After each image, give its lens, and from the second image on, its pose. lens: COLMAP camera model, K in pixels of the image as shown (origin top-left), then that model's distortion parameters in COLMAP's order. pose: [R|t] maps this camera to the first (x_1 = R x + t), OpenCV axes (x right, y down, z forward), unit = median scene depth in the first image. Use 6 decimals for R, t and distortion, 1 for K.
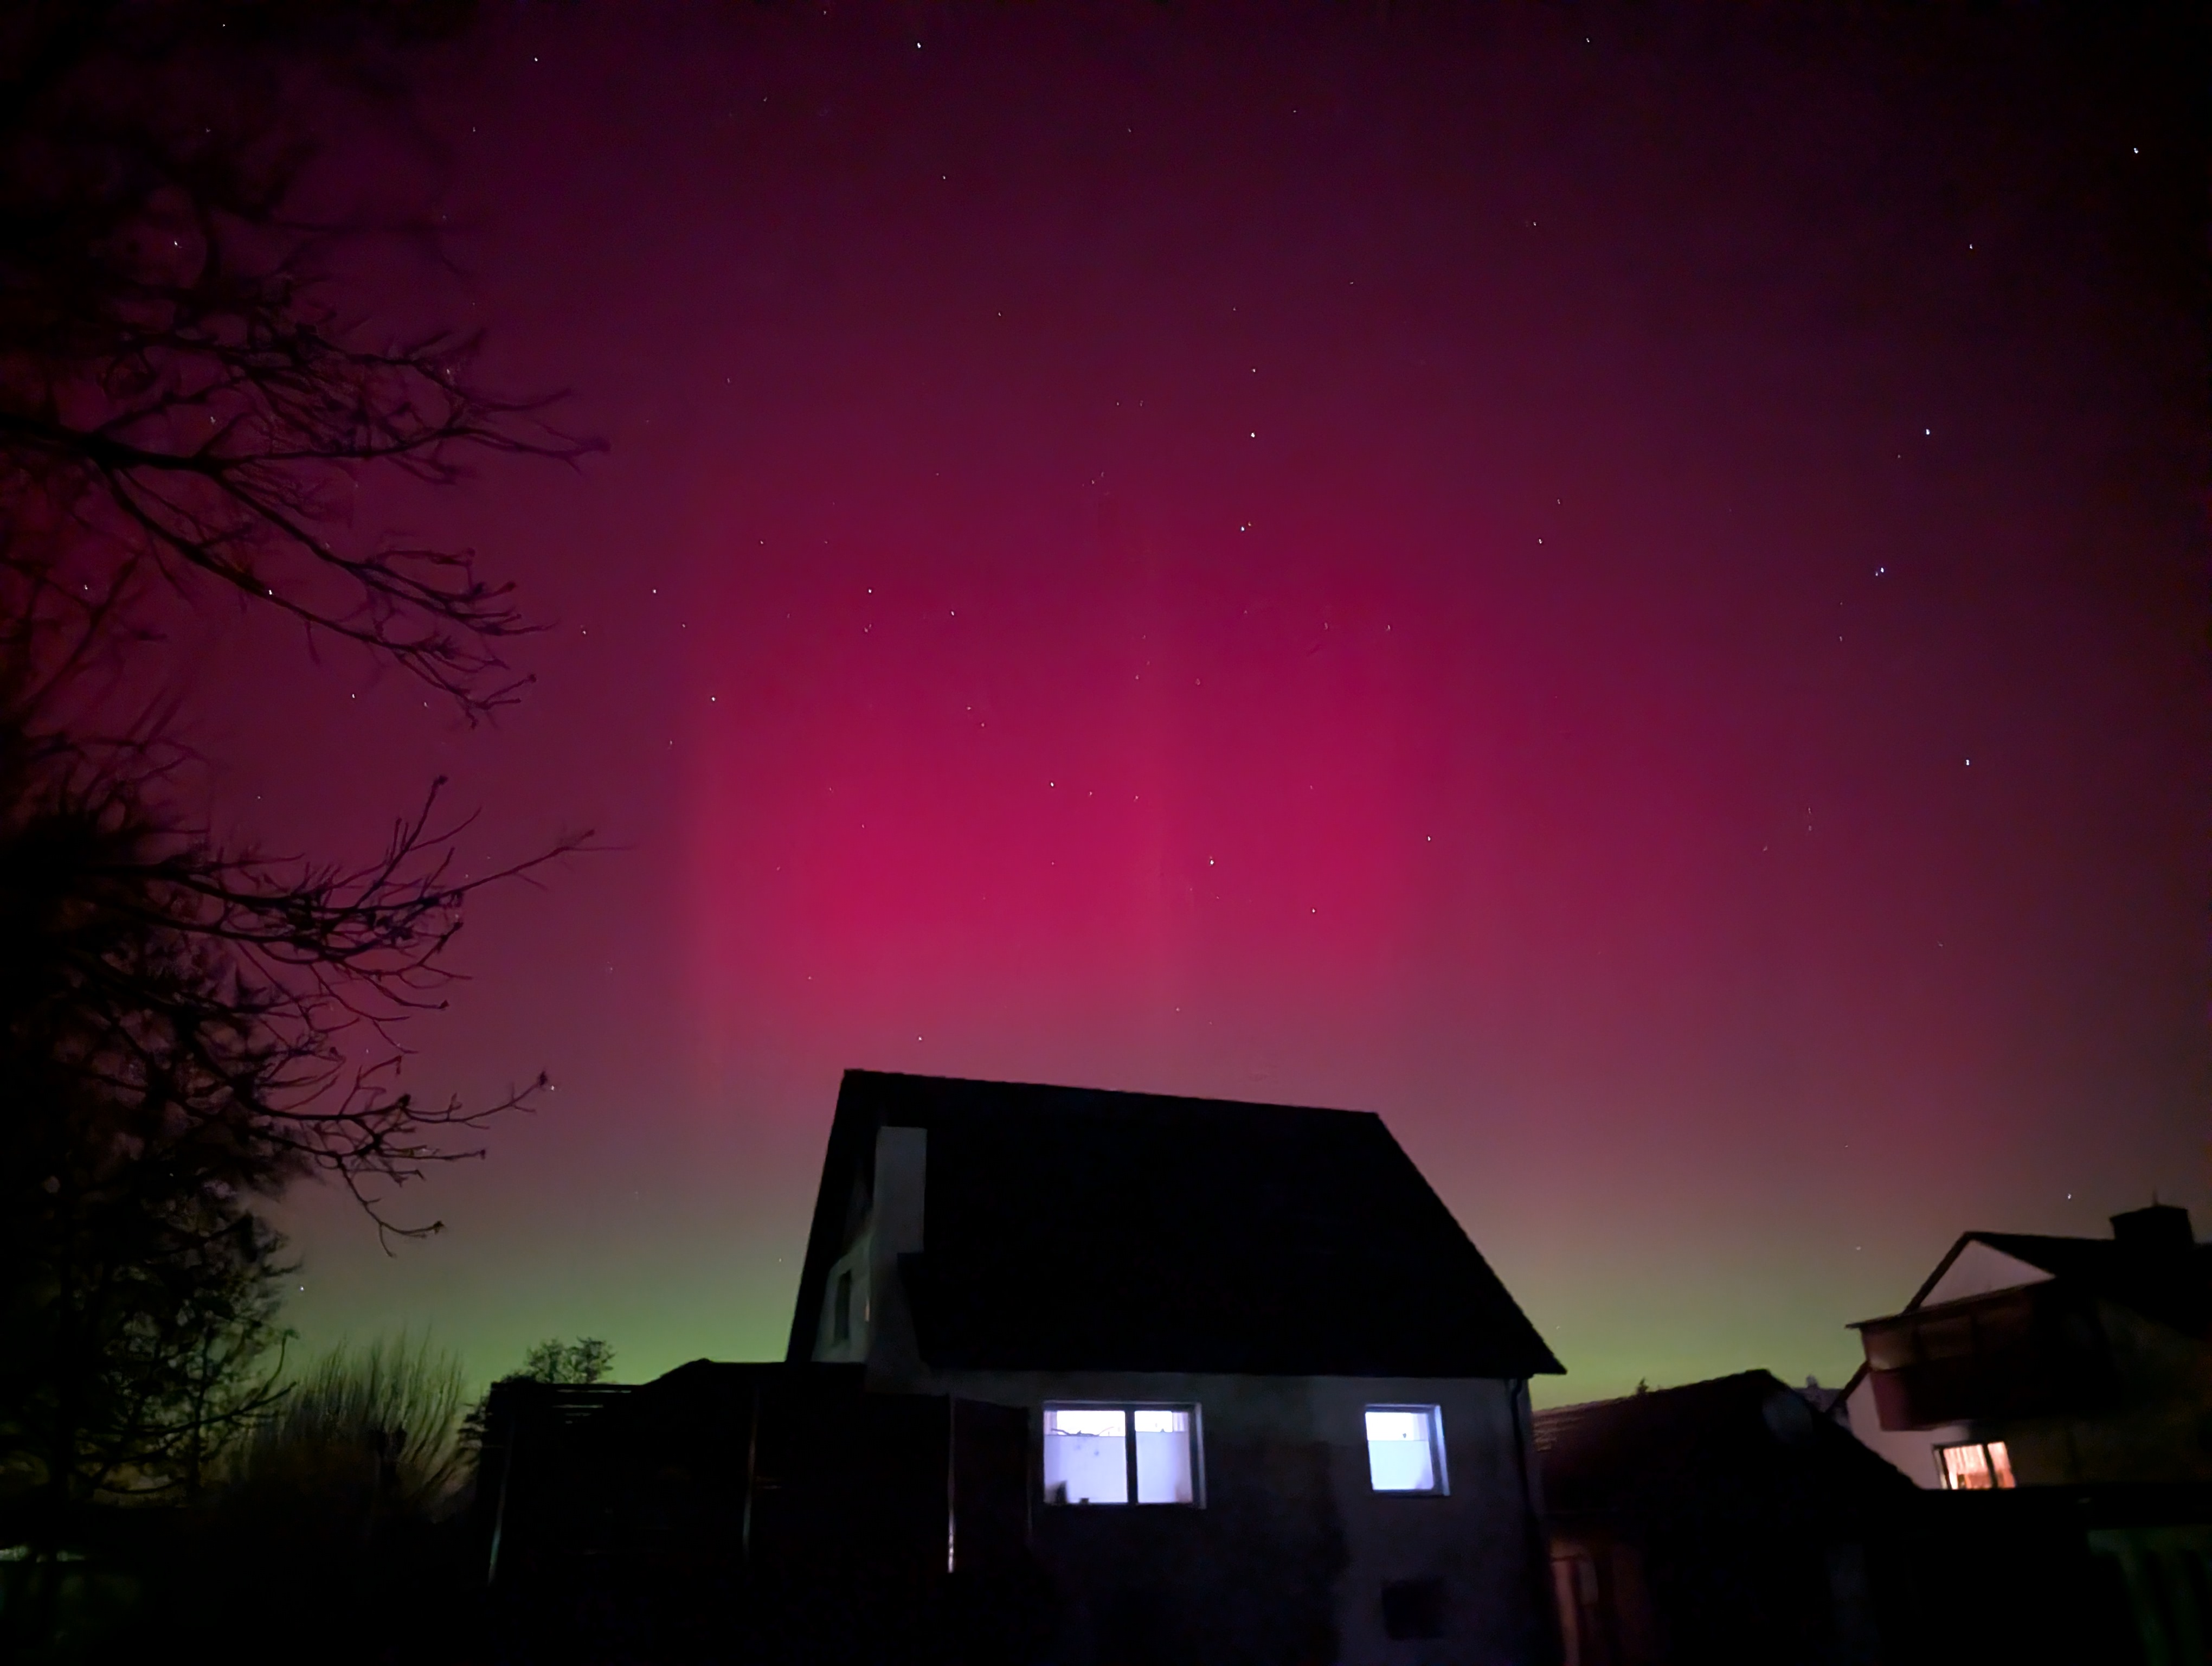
lens RADIAL K [[1578.8, 0, 1110.8], [0, 1578.8, 839.9], [0, 0, 1]] dist [0.010982, -0.005248]
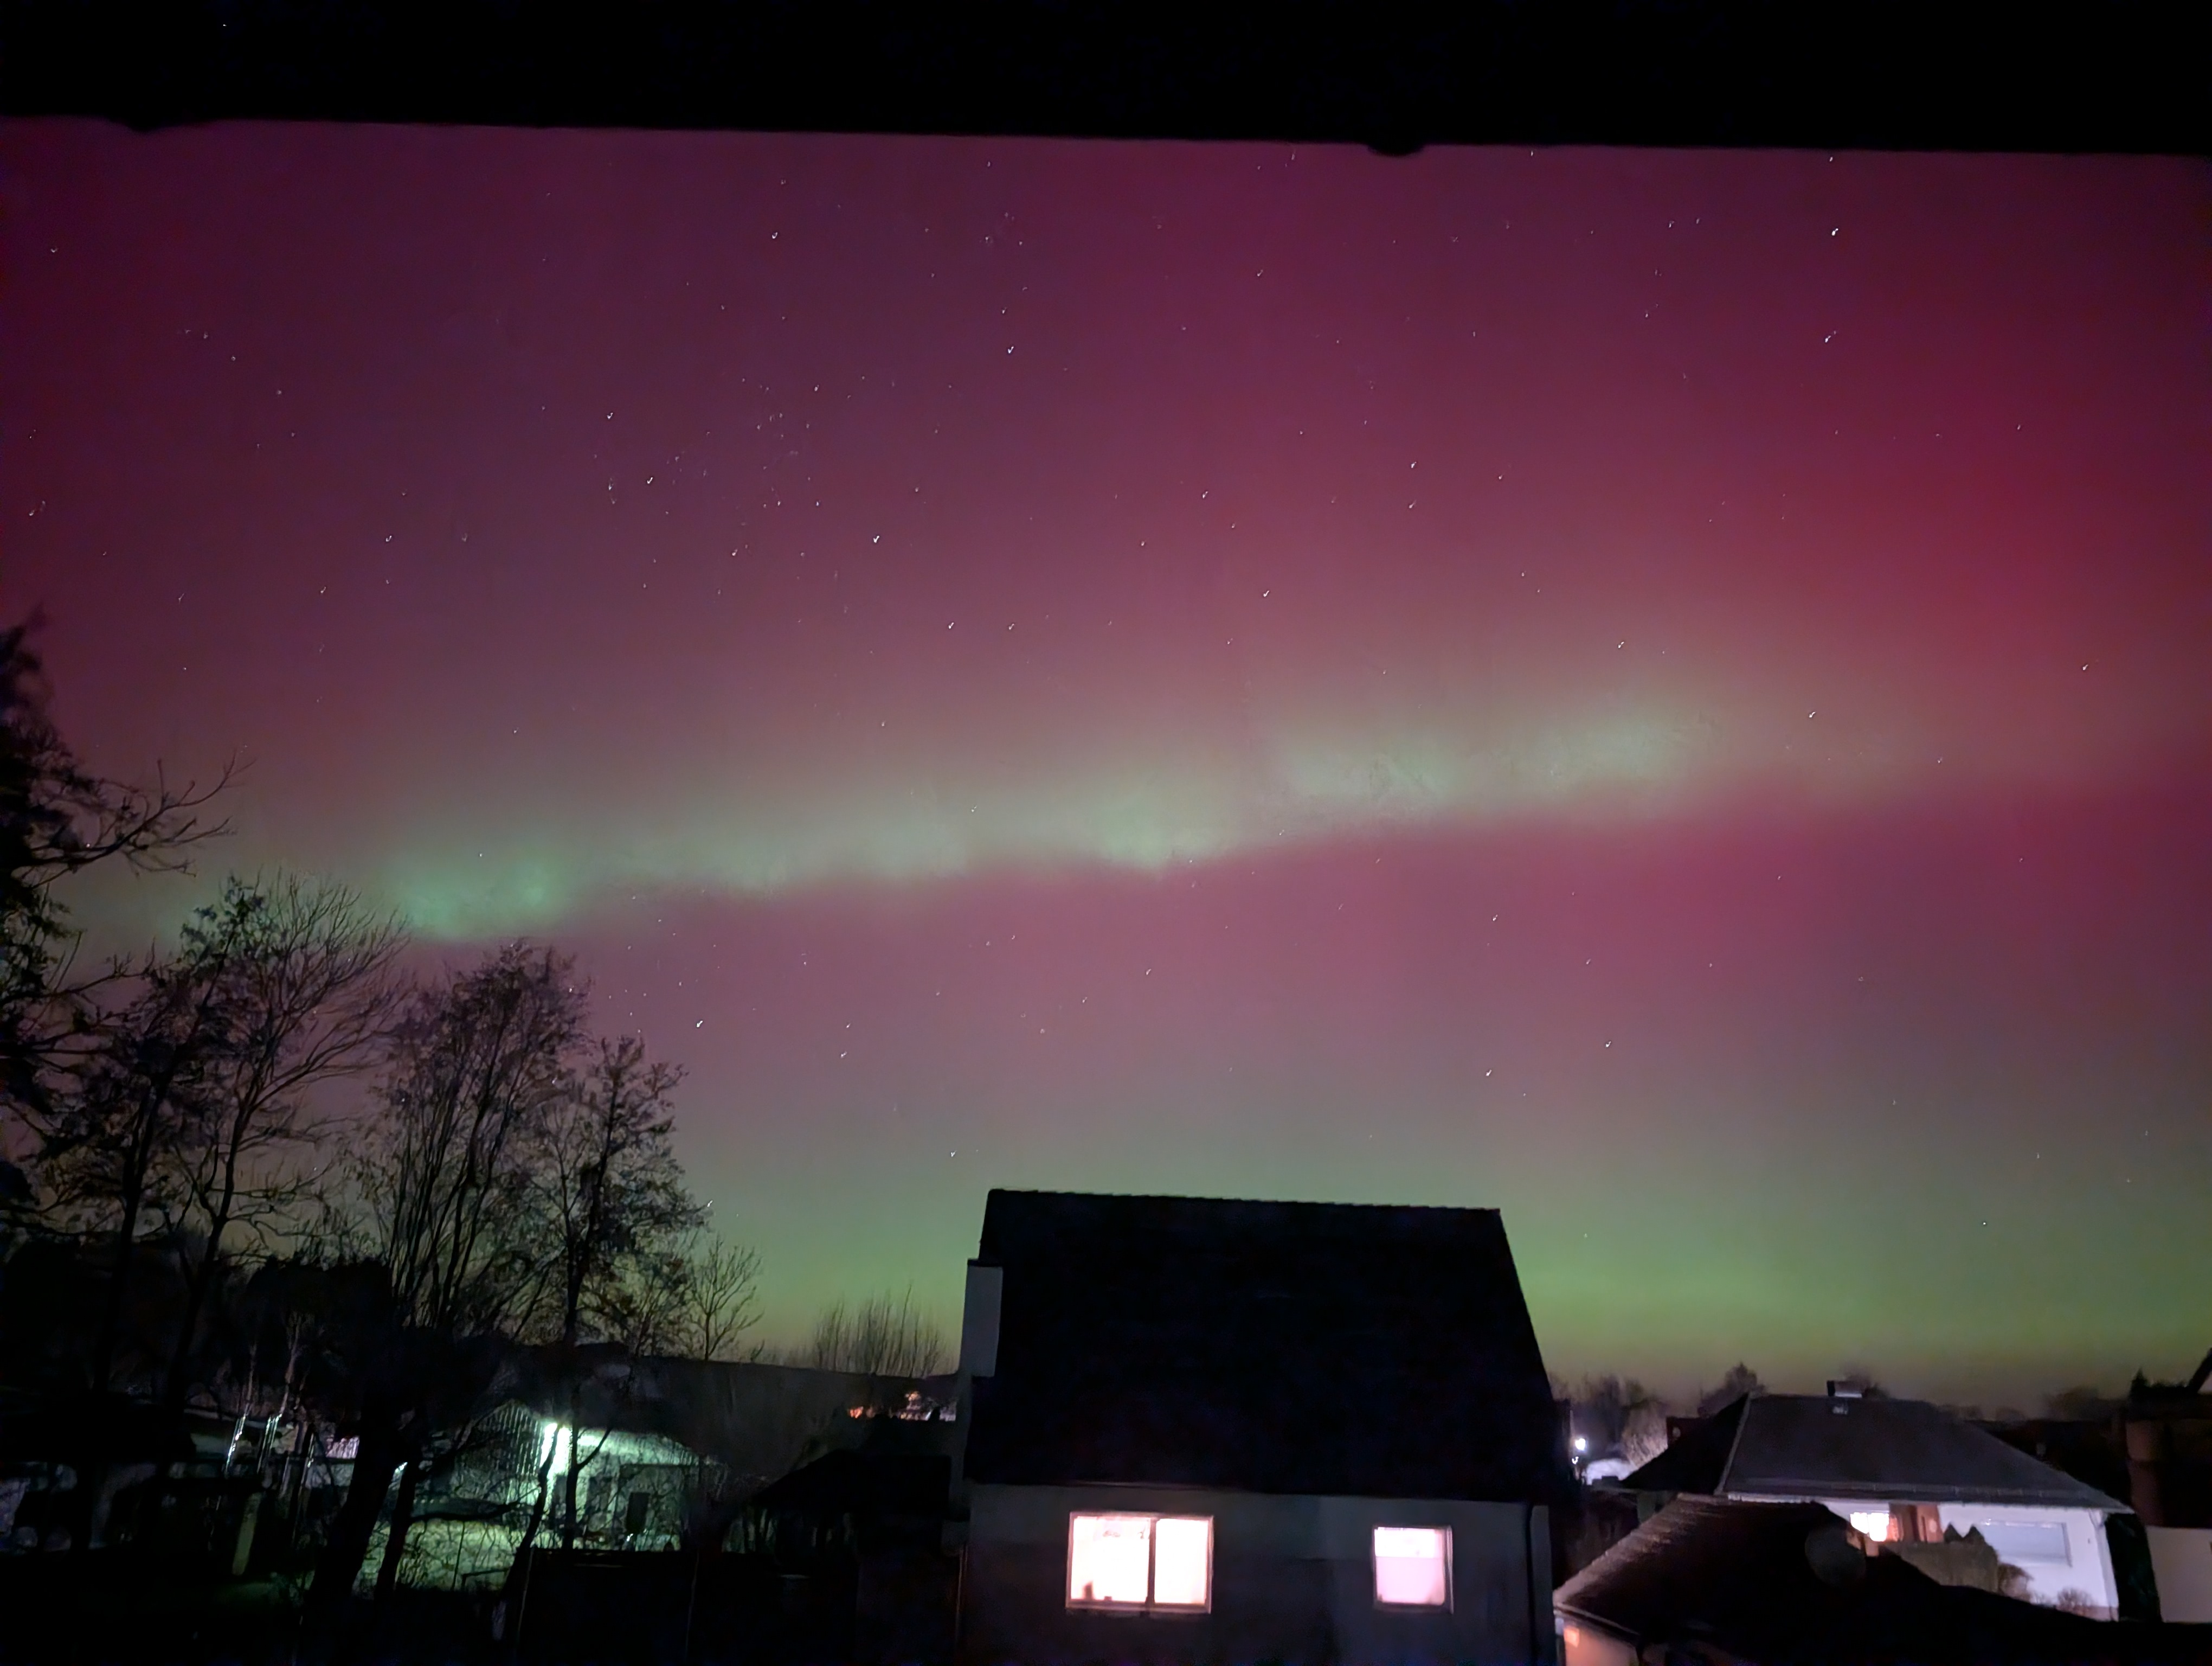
lens RADIAL K [[1579.0, 0, 1111.6], [0, 1579.0, 817.9], [0, 0, 1]] dist [0.017430, -0.013118]
pose [[0.933028, -0.077138, -0.351439, 0.425040], [0.096987, 0.994513, 0.039201, -0.204339], [0.346487, -0.070660, 0.935390, -0.078170]]
